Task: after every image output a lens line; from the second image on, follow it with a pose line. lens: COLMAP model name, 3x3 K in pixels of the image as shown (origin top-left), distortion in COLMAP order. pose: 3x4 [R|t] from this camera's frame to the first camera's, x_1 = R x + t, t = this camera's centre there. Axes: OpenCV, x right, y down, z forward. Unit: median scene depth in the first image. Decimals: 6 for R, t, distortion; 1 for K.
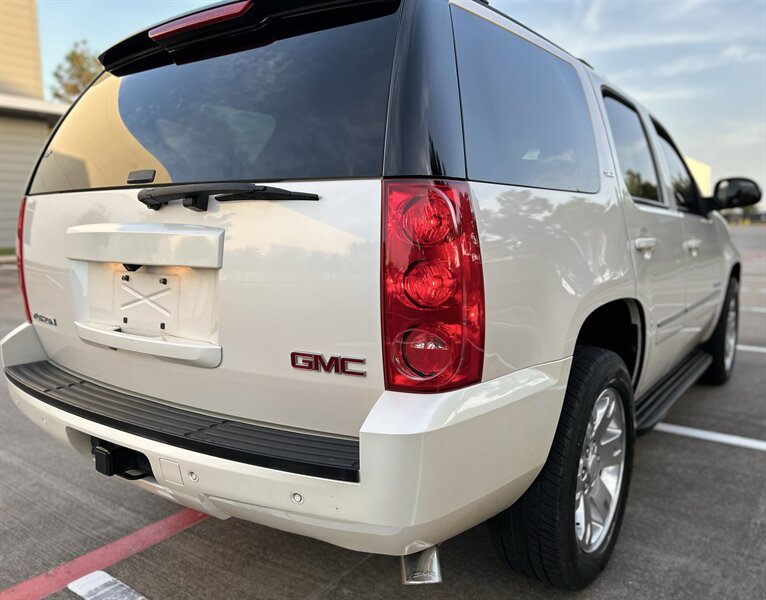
lens RADIAL K [[621.6, 0, 400.3], [0, 621.6, 291.7], [0, 0, 1]] dist [0.011353, -0.005697]
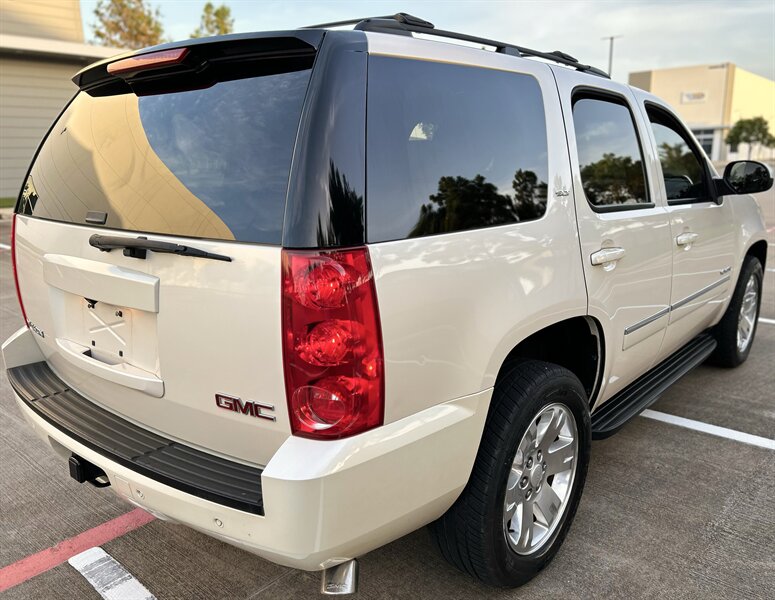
lens RADIAL K [[641.5, 0, 400.9], [0, 641.5, 300.8], [0, 0, 1]] dist [0.018080, -0.008832]
pose [[0.996079, 0.011485, -0.087716, 0.183300], [-0.001721, 0.993866, 0.110578, -0.141354], [0.088448, -0.109993, 0.989989, -0.070383]]
